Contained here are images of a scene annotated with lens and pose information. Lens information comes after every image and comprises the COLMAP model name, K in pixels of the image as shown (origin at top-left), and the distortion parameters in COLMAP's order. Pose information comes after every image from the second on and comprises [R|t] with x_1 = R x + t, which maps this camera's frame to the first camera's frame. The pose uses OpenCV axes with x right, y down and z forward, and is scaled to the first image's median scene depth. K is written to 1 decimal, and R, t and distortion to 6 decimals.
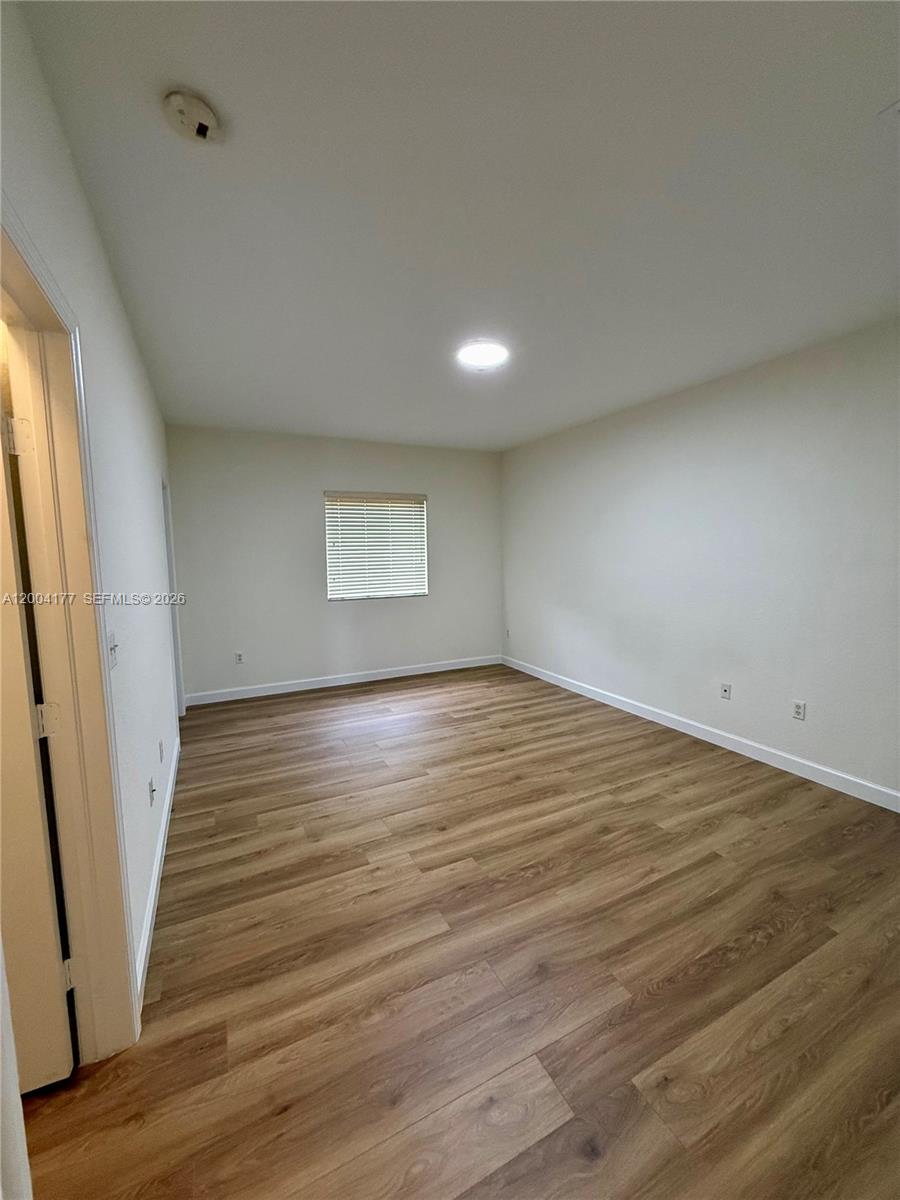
lens RADIAL K [[479.3, 0, 448.9], [0, 479.3, 603.1], [0, 0, 1]] dist [-0.000167, -0.000183]
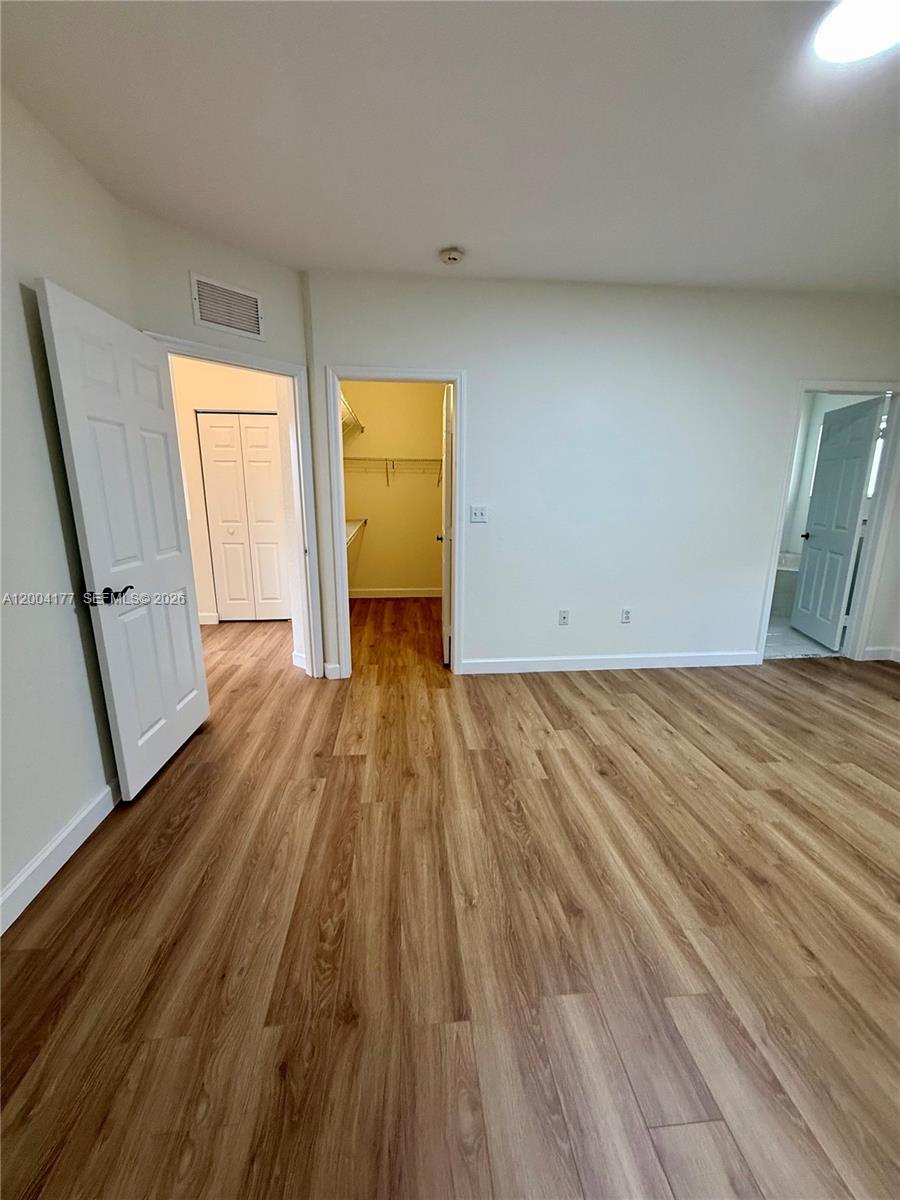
lens RADIAL K [[479.3, 0, 448.2], [0, 479.3, 599.7], [0, 0, 1]] dist [-0.000167, -0.000183]
pose [[-0.360384, 0.221949, -0.906014, 0.927166], [-0.100712, 0.956345, 0.274338, -0.076279], [0.927351, 0.190114, -0.322298, 1.040229]]
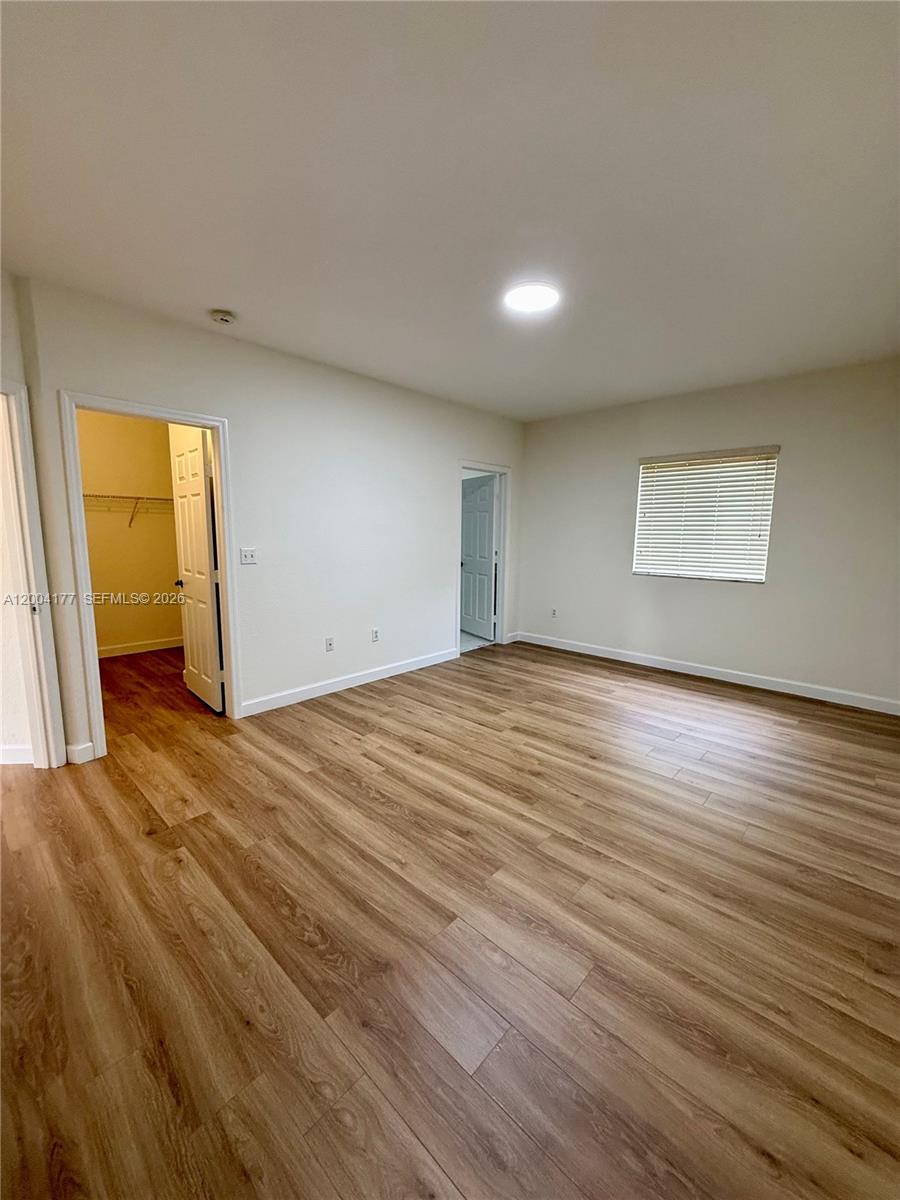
lens RADIAL K [[479.3, 0, 449.8], [0, 479.3, 601.3], [0, 0, 1]] dist [-0.000167, -0.000183]
pose [[0.349208, 0.155481, -0.924056, 1.139386], [-0.117634, 0.985611, 0.121383, -0.052627], [0.929632, 0.066312, 0.362473, 0.671706]]
